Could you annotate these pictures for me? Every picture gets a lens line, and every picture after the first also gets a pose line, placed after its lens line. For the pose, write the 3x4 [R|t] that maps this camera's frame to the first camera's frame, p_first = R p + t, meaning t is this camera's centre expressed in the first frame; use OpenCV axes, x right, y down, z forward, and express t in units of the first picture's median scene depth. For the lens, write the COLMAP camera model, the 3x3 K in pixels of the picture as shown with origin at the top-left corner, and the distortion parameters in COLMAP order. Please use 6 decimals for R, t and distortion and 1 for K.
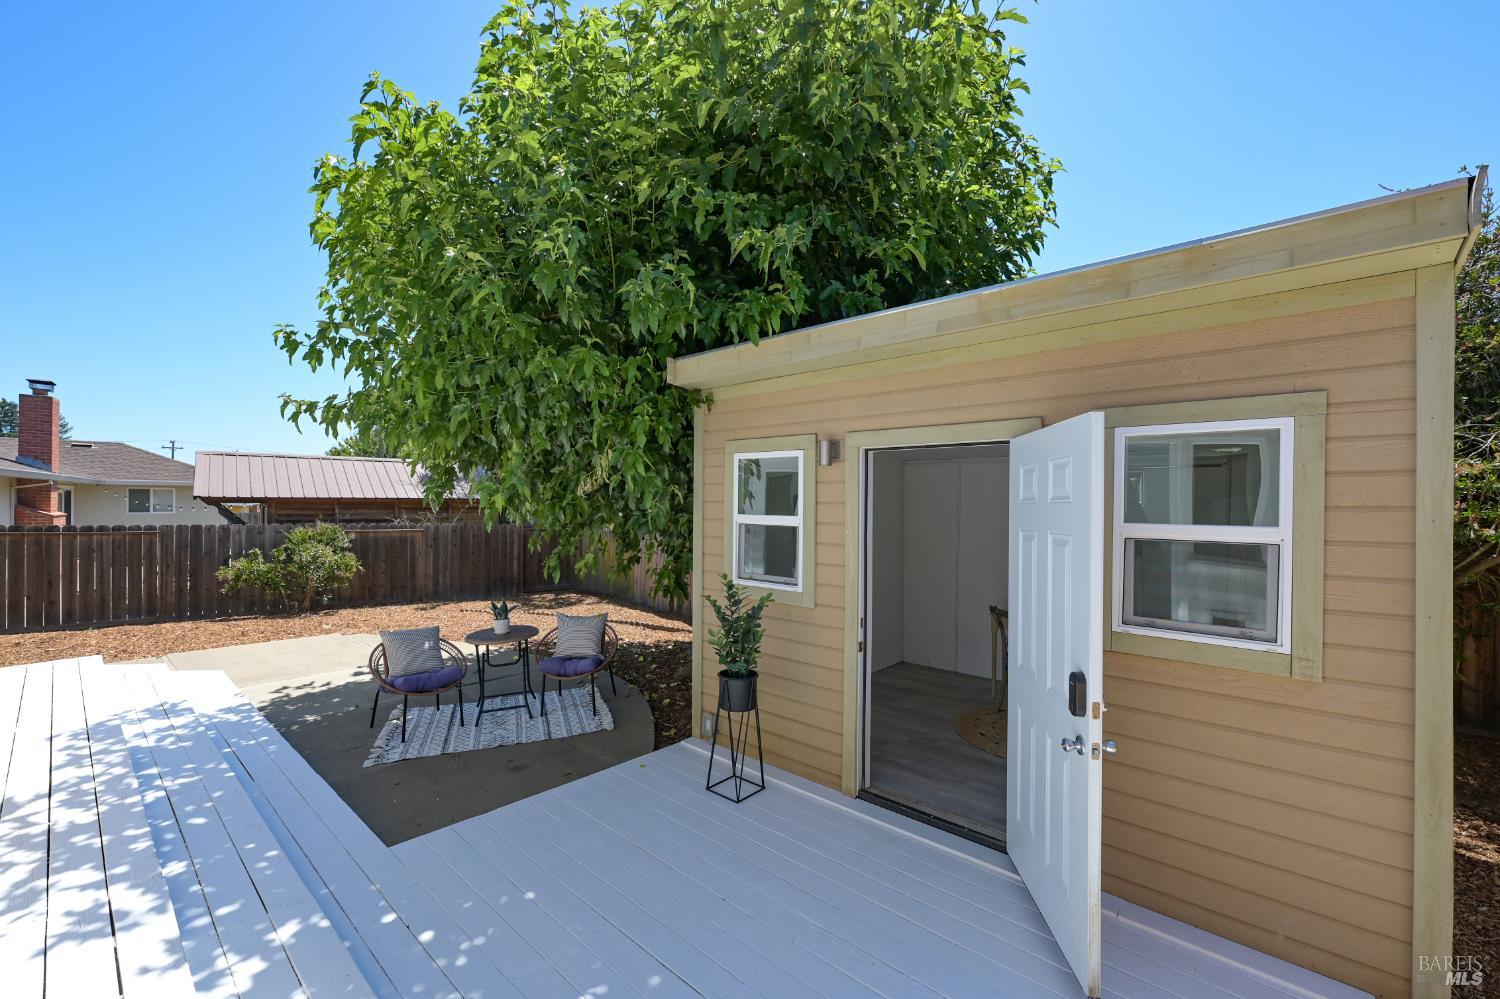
lens RADIAL K [[631.9, 0, 743.3], [0, 631.9, 500.1], [0, 0, 1]] dist [0.000005, -0.000231]
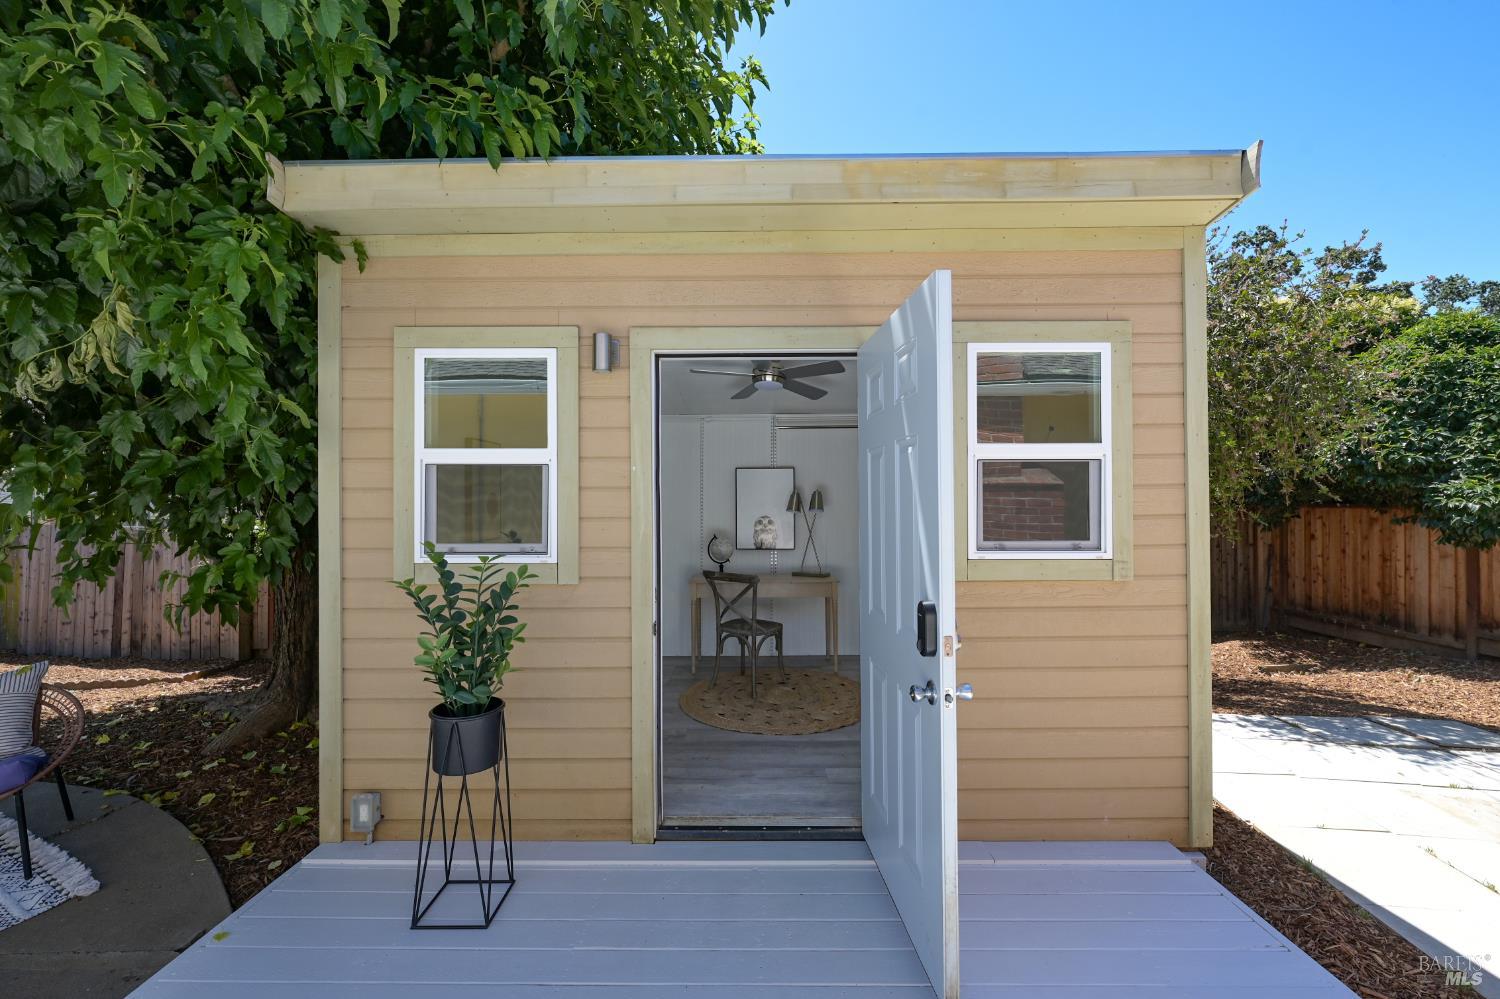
lens RADIAL K [[631.9, 0, 758.0], [0, 631.9, 493.0], [0, 0, 1]] dist [0.000005, -0.000231]
pose [[0.740328, -0.008432, 0.672193, -0.201377], [0.011348, 0.999936, 0.000045, 0.076964], [-0.672150, 0.007595, 0.740376, 0.376766]]
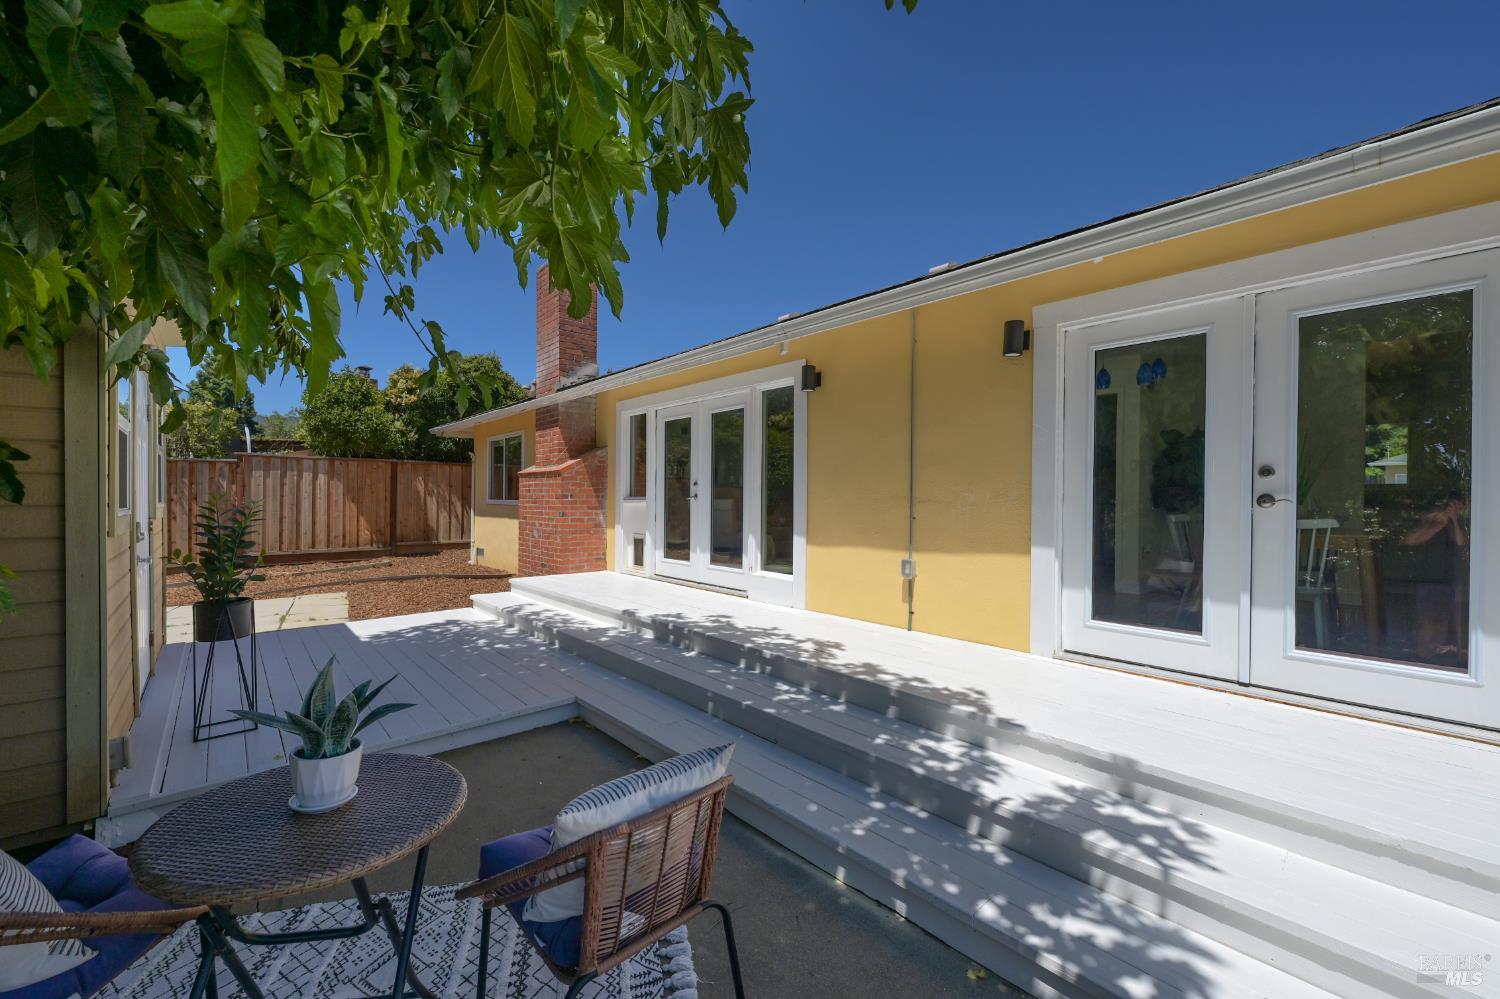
lens RADIAL K [[596.8, 0, 752.2], [0, 596.8, 498.4], [0, 0, 1]] dist [0.000658, -0.000688]
pose [[-0.995993, -0.004584, 0.089315, -1.674360], [-0.003919, 0.999963, 0.007619, 0.217398], [-0.089347, 0.007239, -0.995974, 3.537509]]
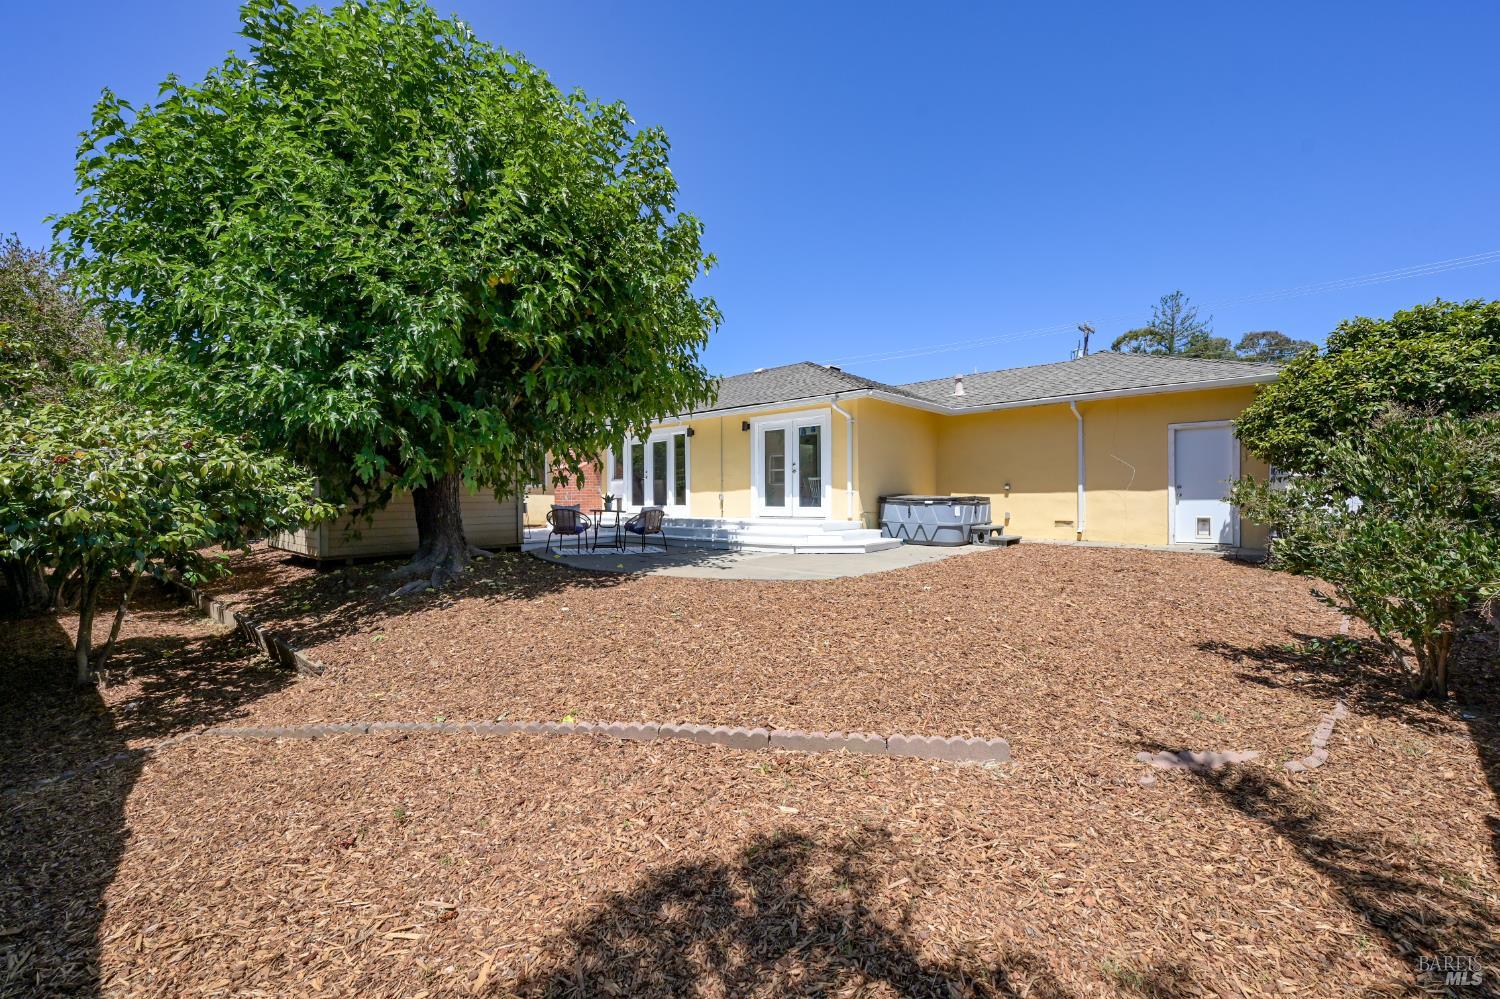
lens RADIAL K [[596.8, 0, 752.6], [0, 596.8, 492.8], [0, 0, 1]] dist [0.000658, -0.000688]
pose [[-0.999502, 0.012622, -0.028914, -2.234967], [0.012559, 0.999918, 0.002370, 0.439799], [0.028942, 0.002006, -0.999579, 8.243972]]
